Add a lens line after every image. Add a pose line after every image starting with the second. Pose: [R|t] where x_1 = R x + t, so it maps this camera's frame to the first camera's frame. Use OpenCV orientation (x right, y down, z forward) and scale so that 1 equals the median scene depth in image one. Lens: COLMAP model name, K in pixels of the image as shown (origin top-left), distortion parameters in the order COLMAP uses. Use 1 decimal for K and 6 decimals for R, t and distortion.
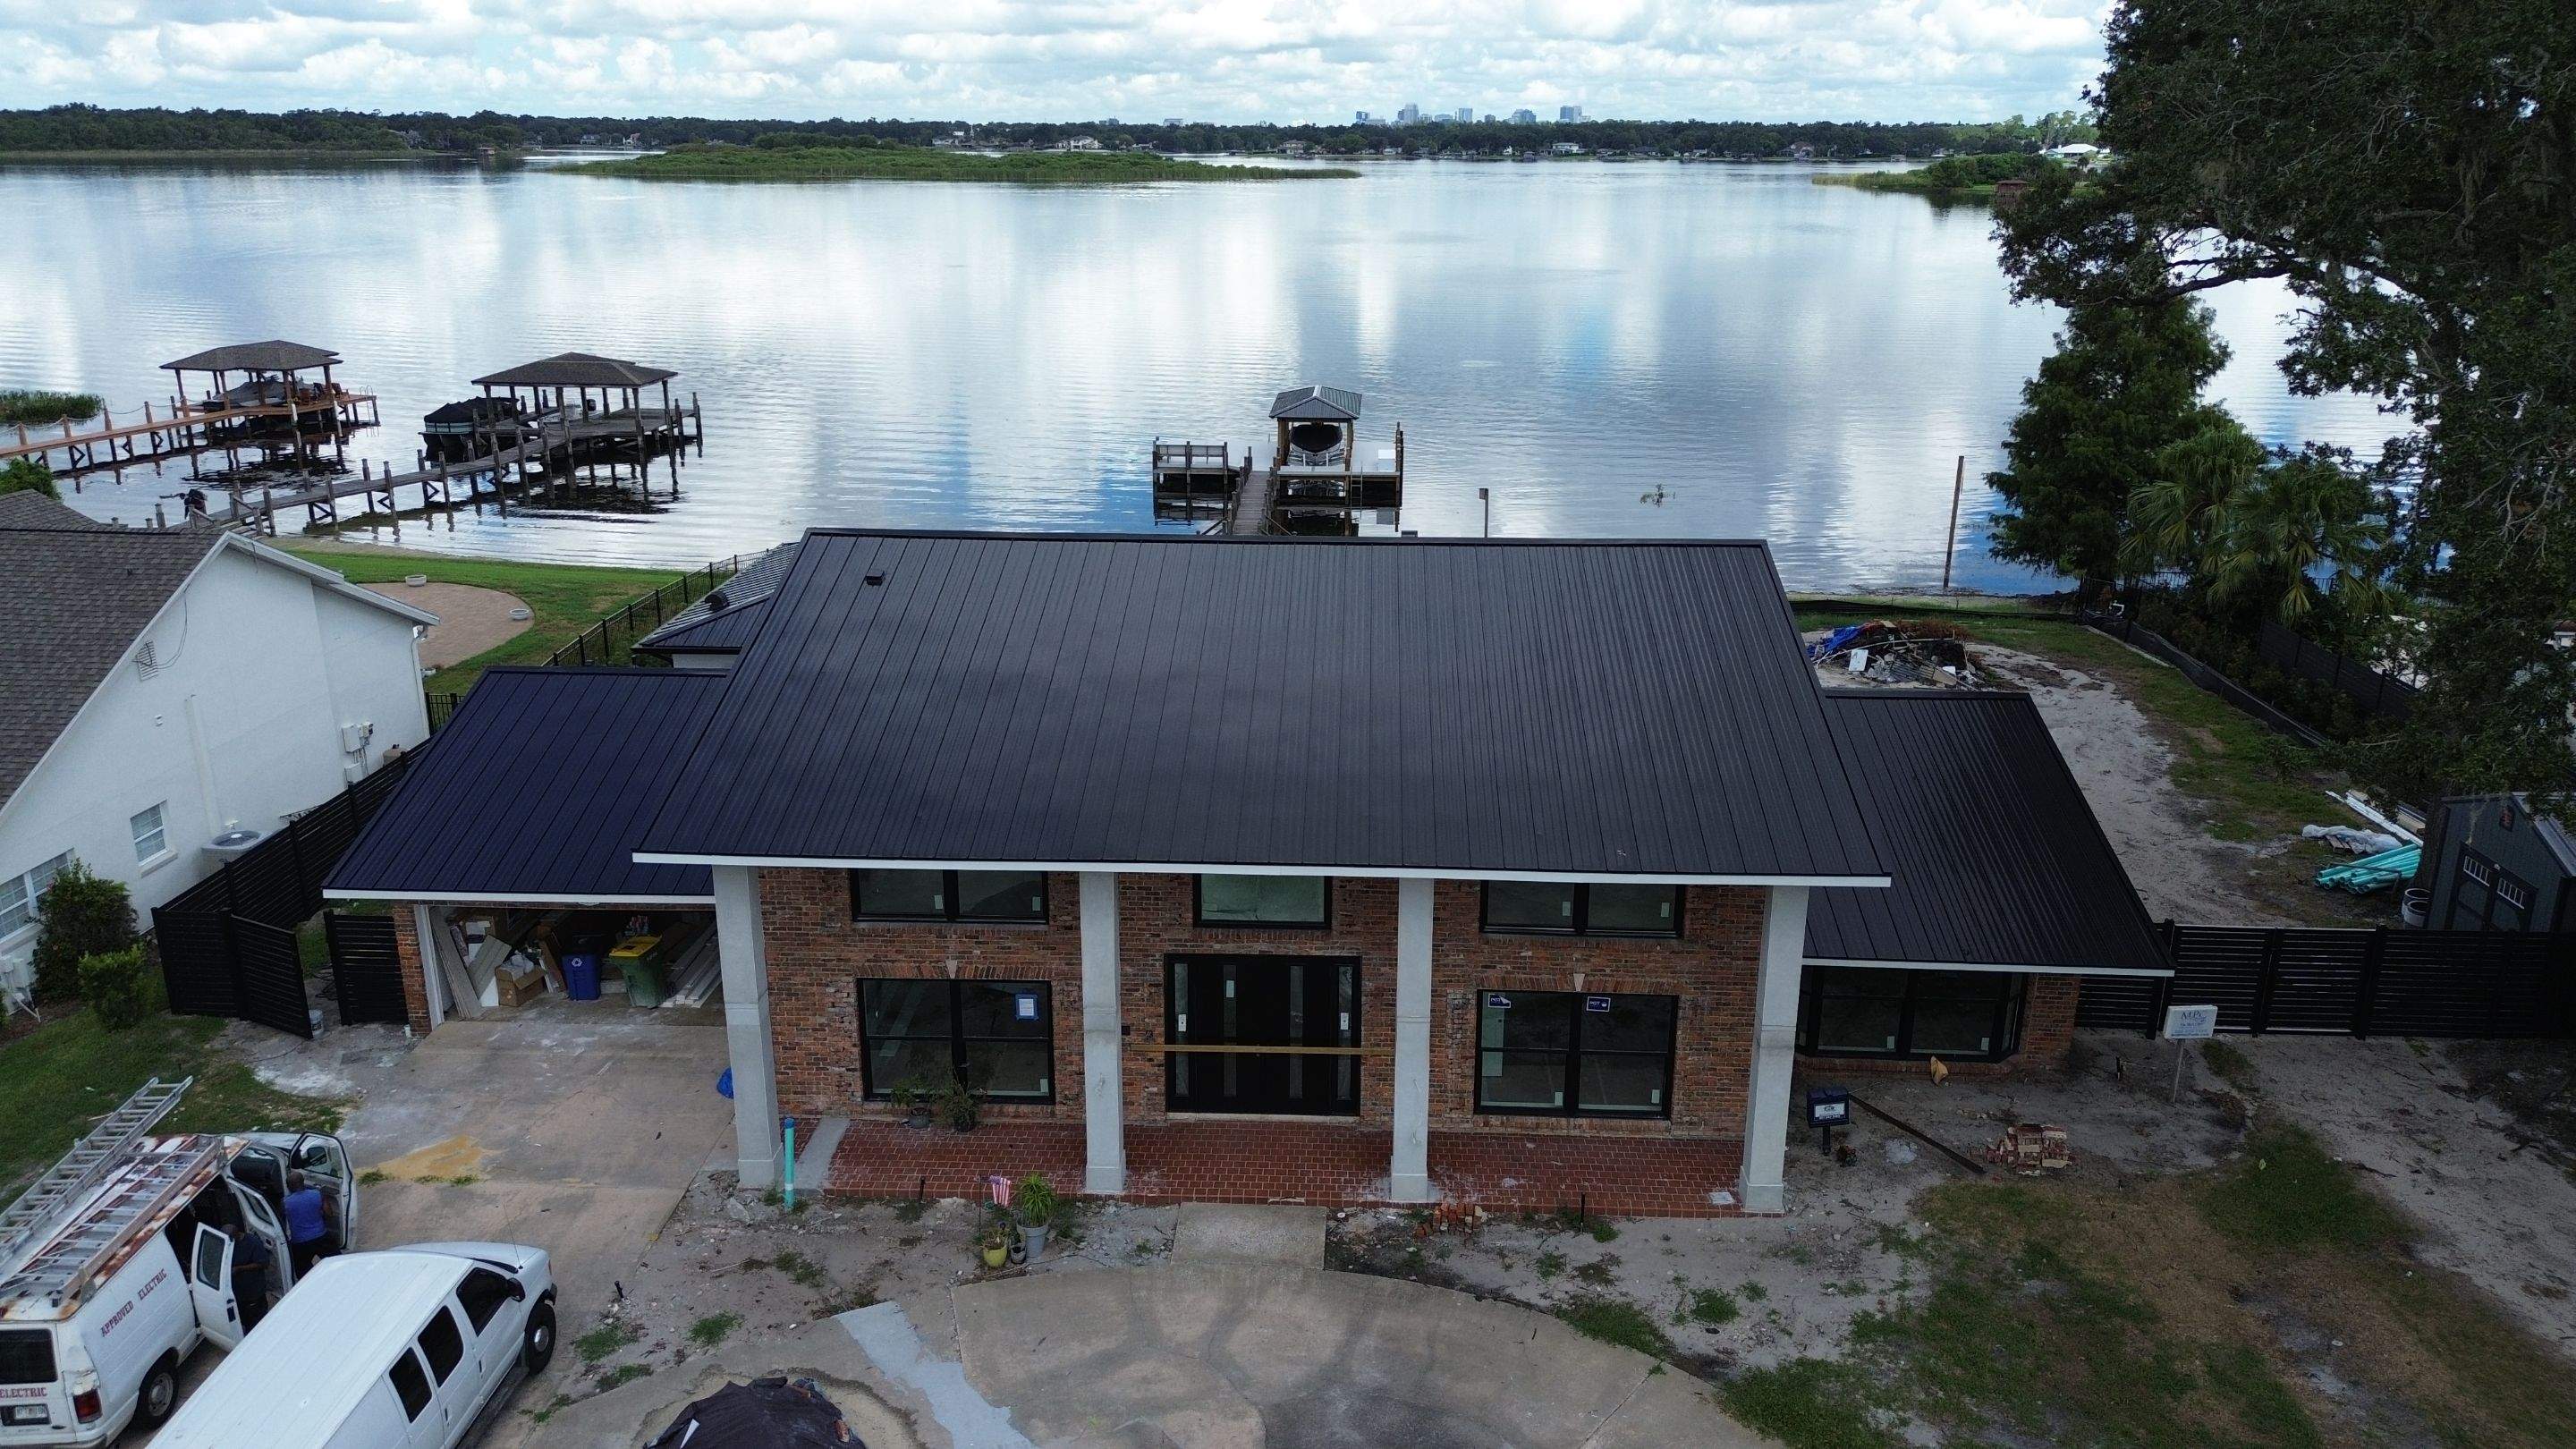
lens RADIAL K [[1811.1, 0, 1290.6], [0, 1811.1, 733.8], [0, 0, 1]] dist [0.063688, -0.064597]
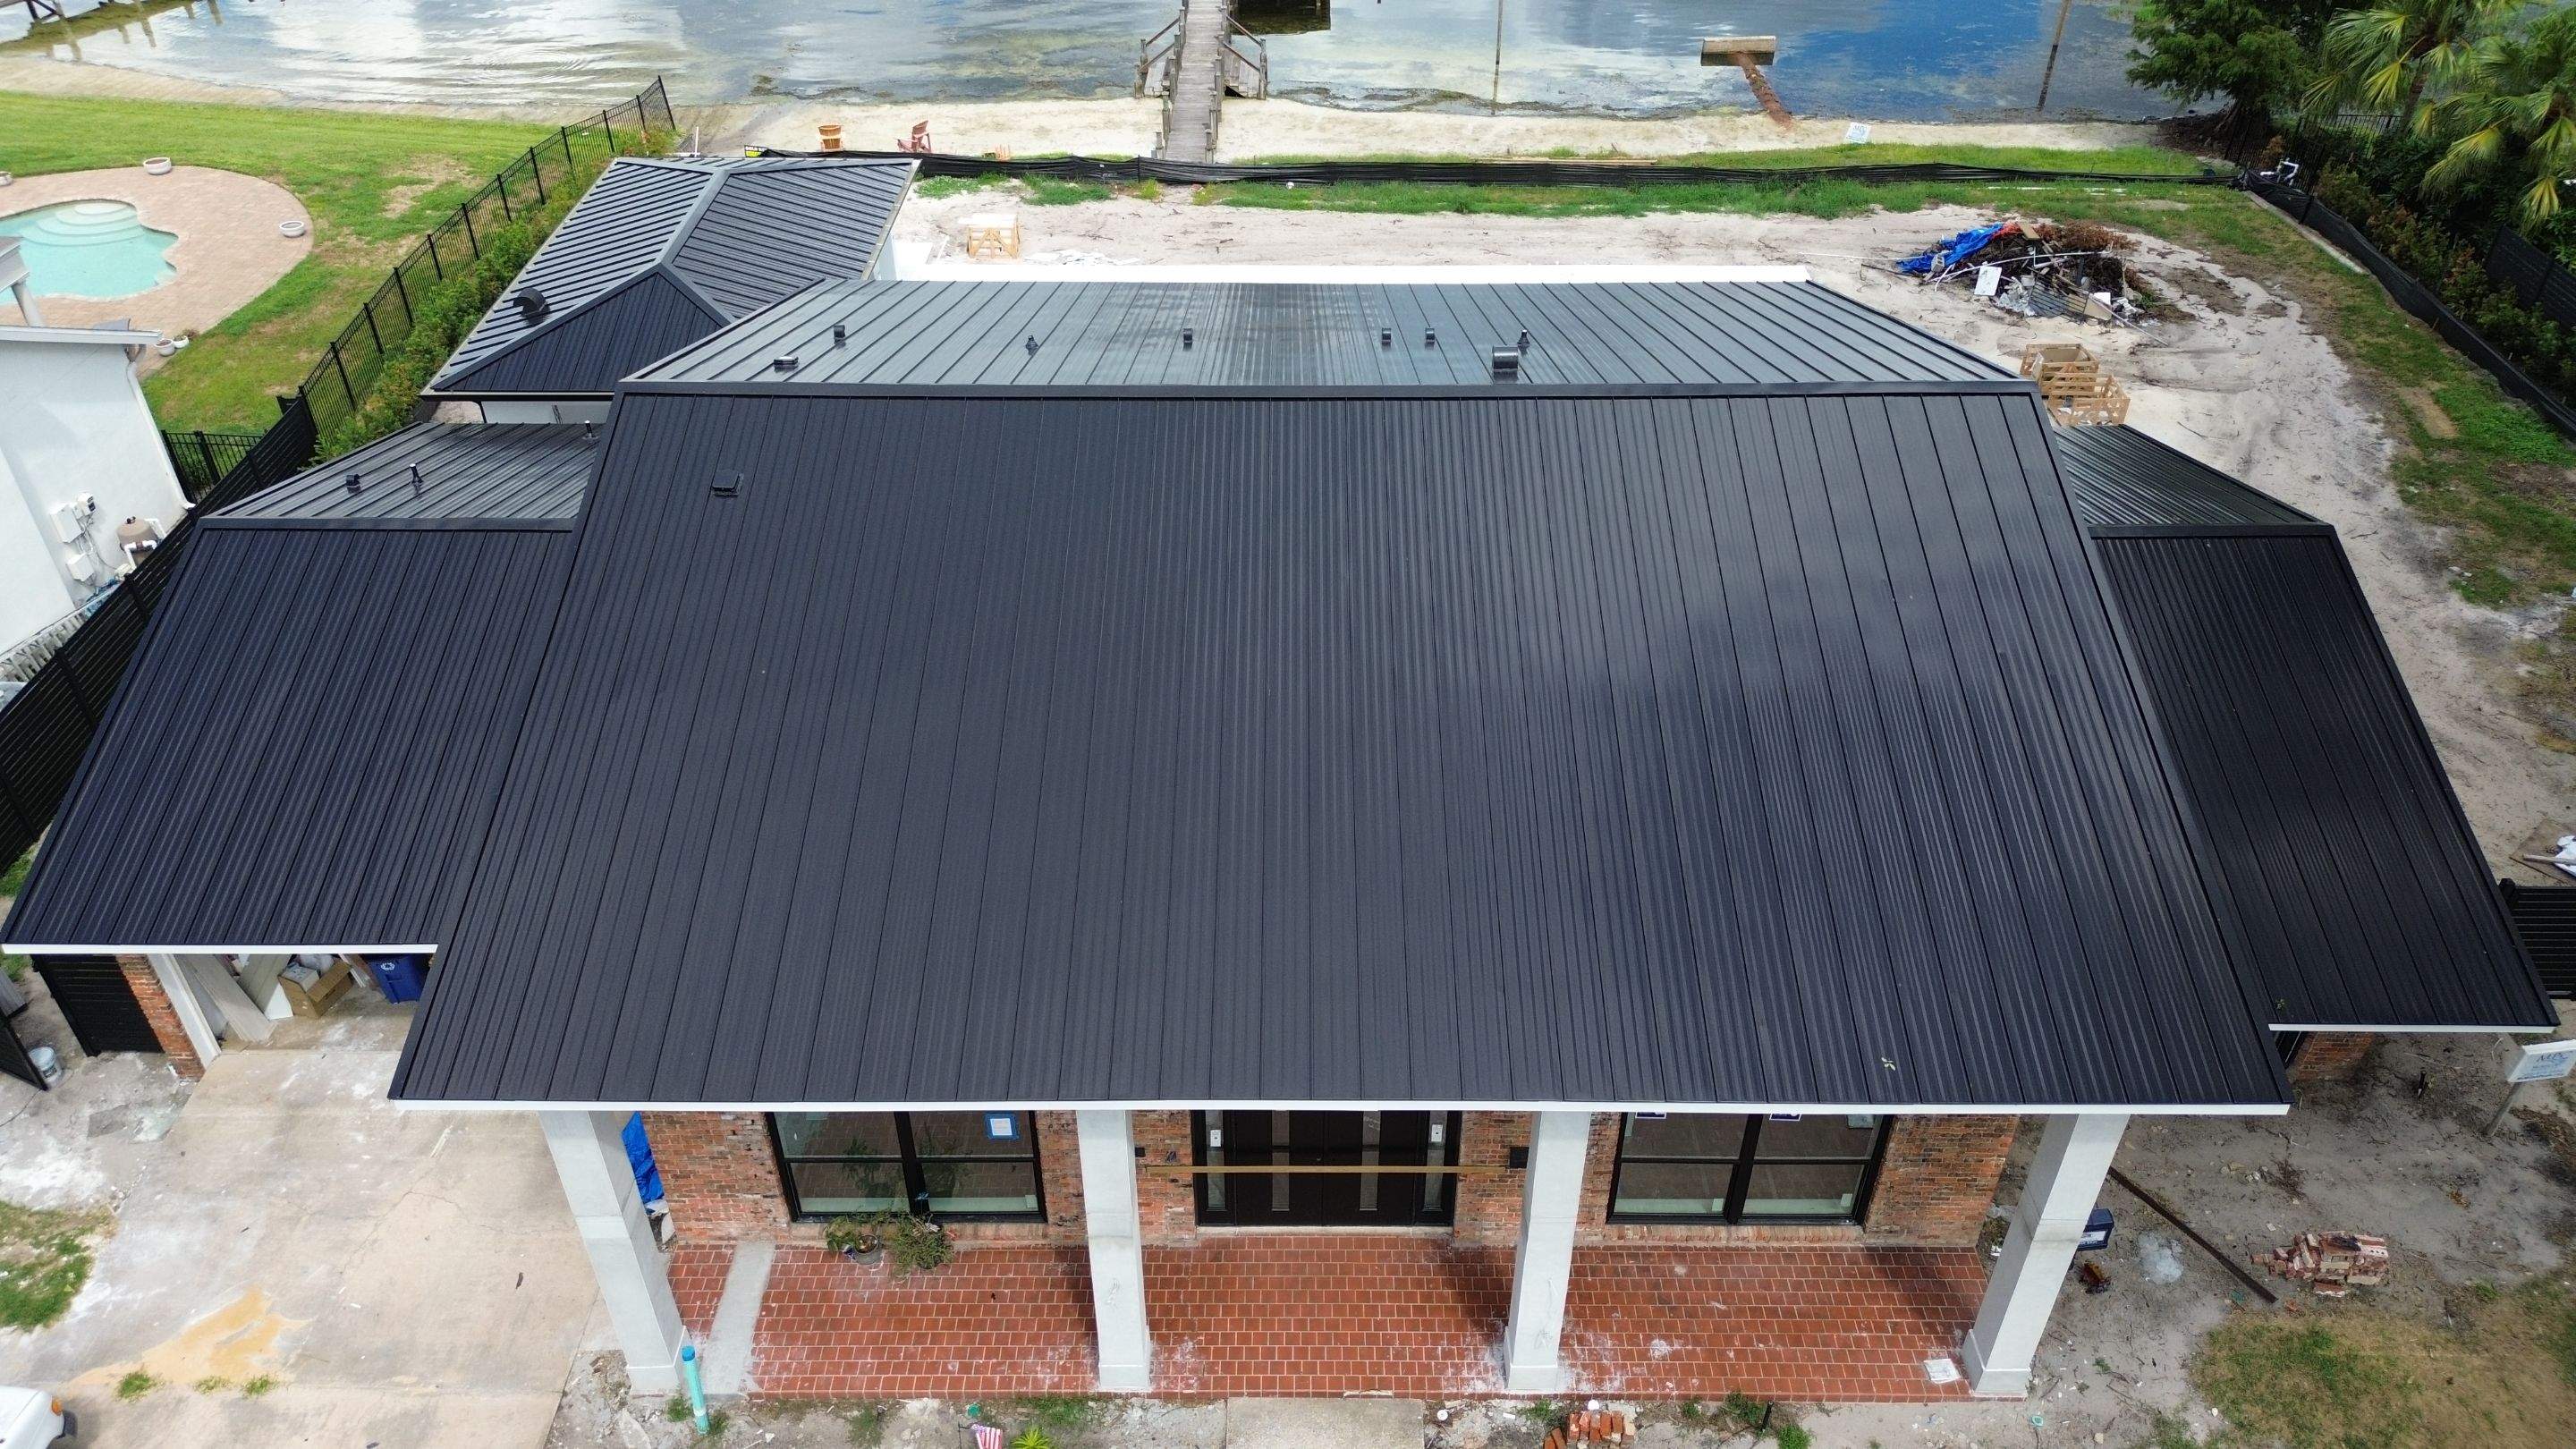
lens RADIAL K [[1811.1, 0, 1290.6], [0, 1811.1, 733.8], [0, 0, 1]] dist [0.063688, -0.064597]
pose [[0.999268, -0.027118, 0.026997, -0.044355], [0.016766, 0.944479, 0.328142, -0.233781], [-0.034396, -0.327450, 0.944242, 0.353884]]
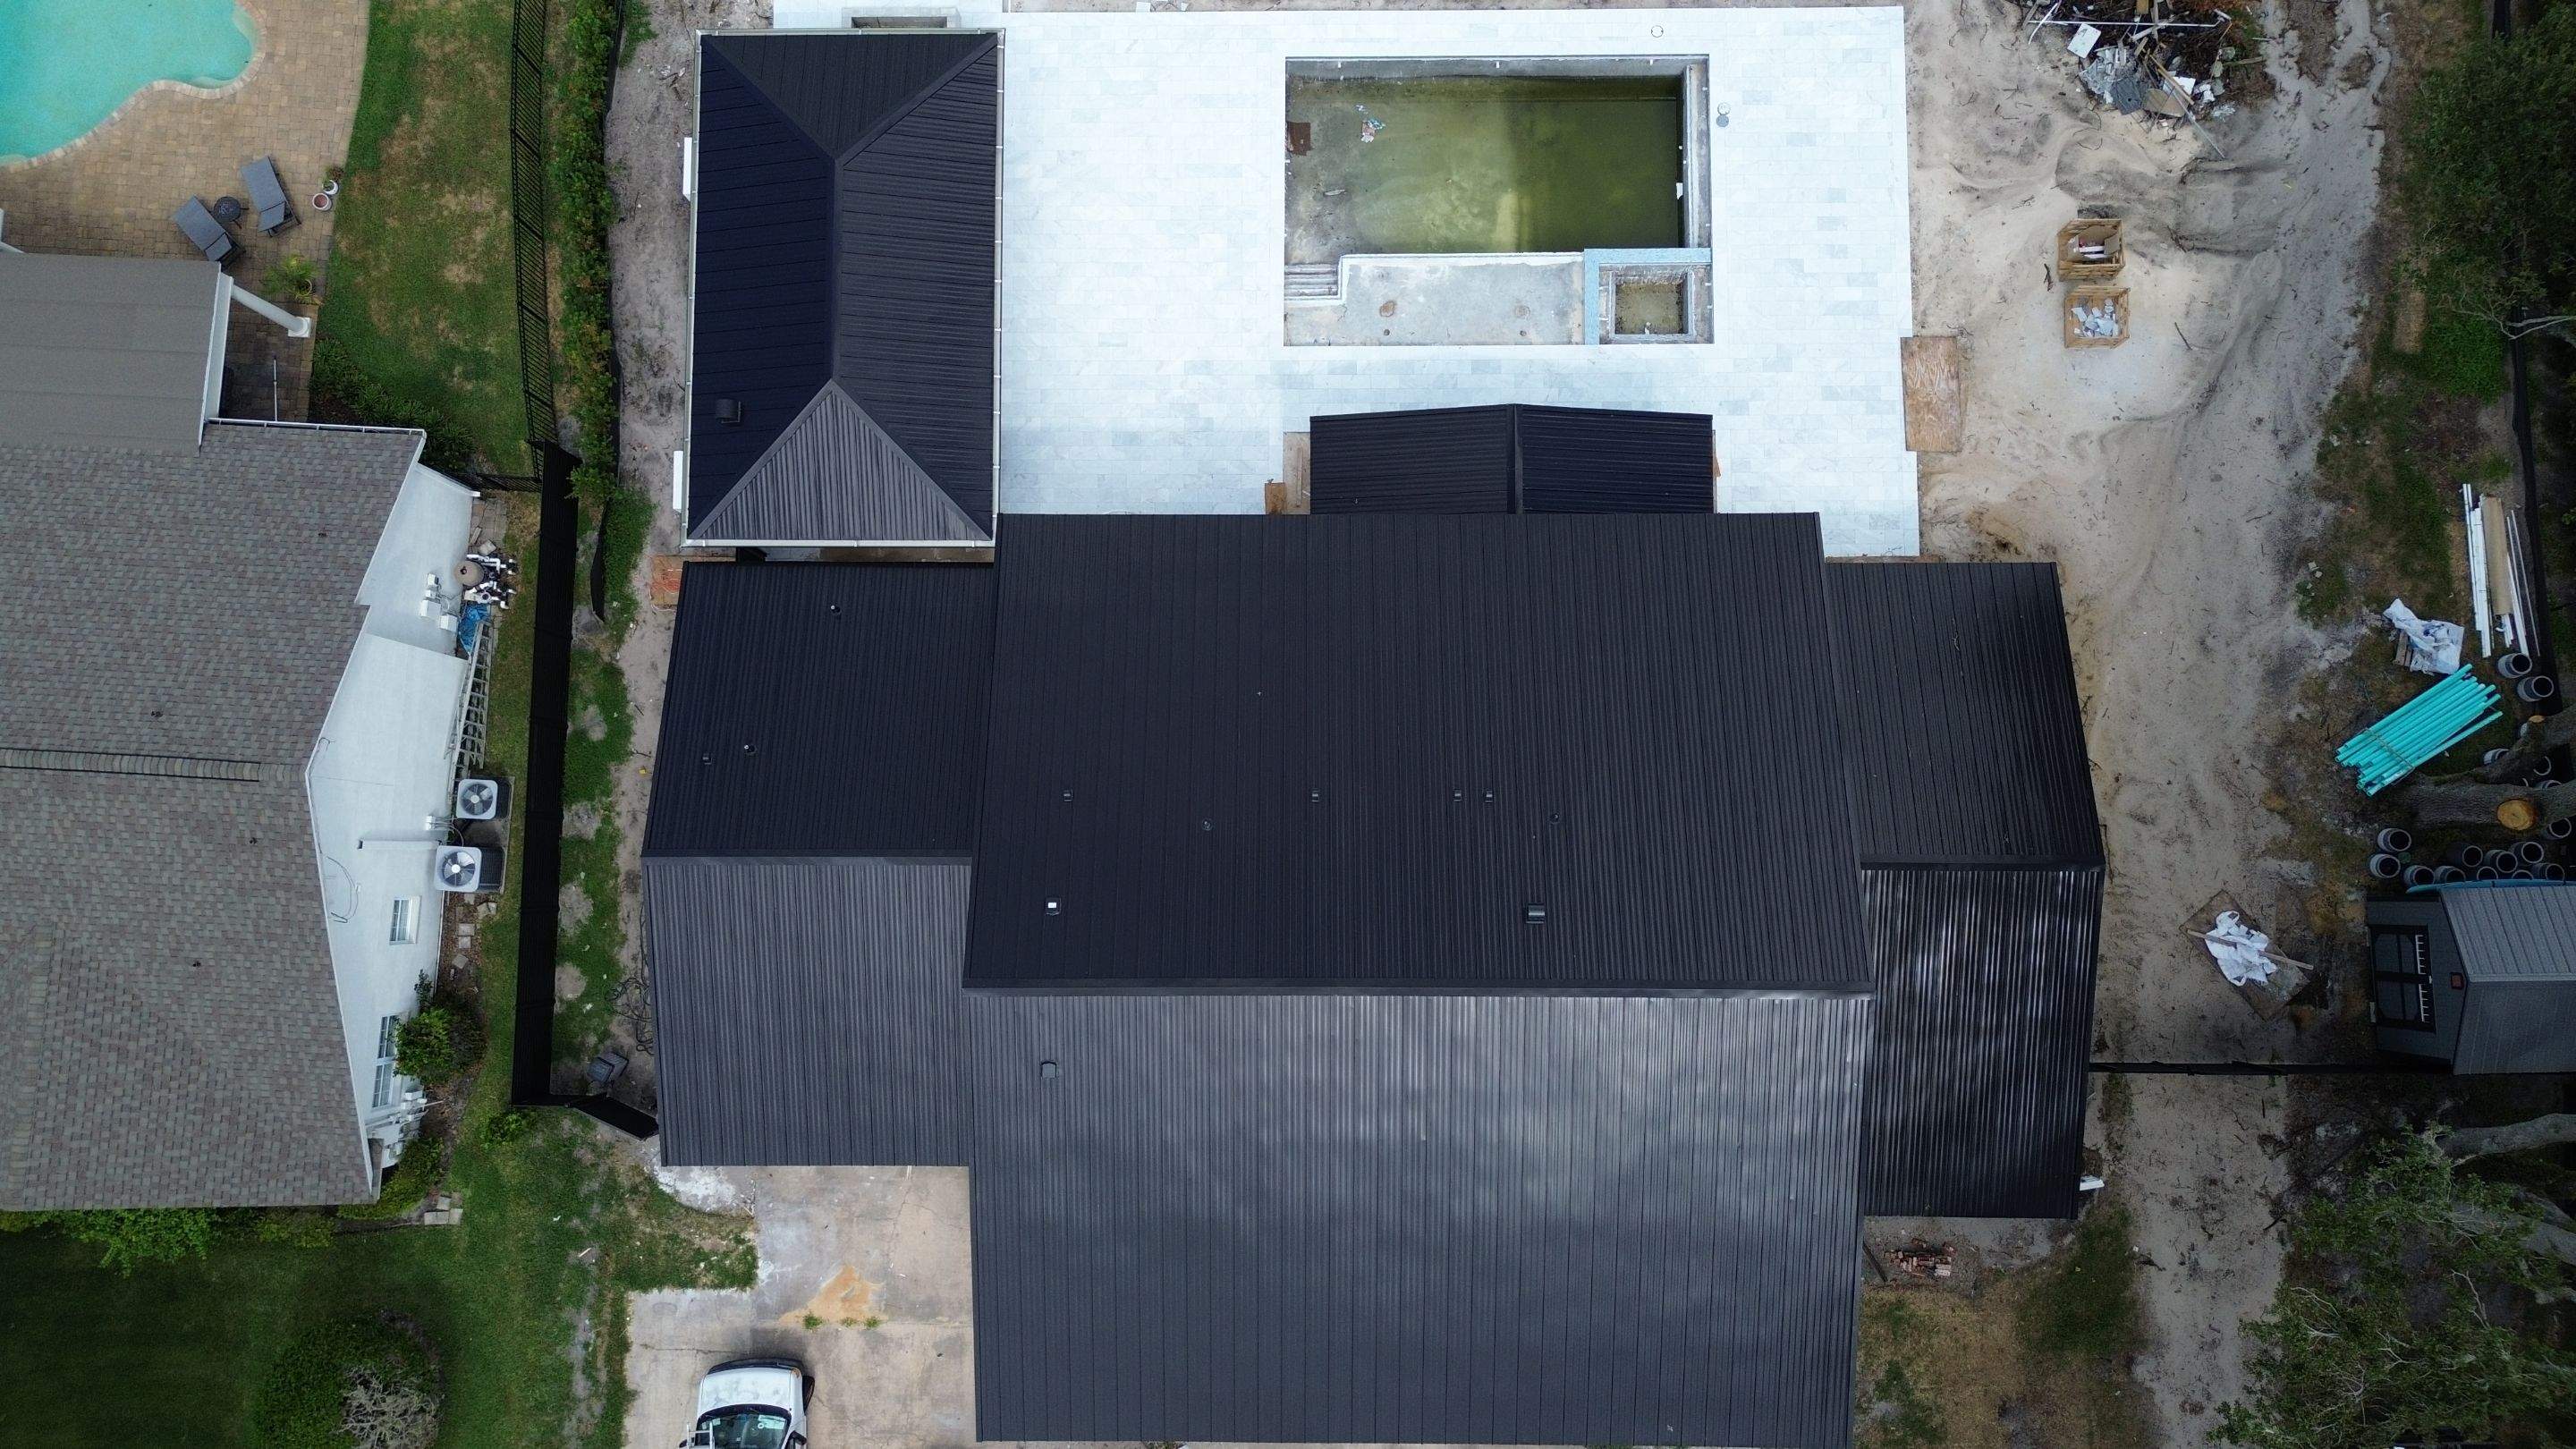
lens RADIAL K [[1811.1, 0, 1290.6], [0, 1811.1, 733.8], [0, 0, 1]] dist [0.063688, -0.064597]
pose [[0.999107, -0.038479, -0.017448, -0.058612], [0.031500, 0.403206, 0.914567, -1.268443], [-0.028157, -0.914300, 0.404058, 0.793038]]
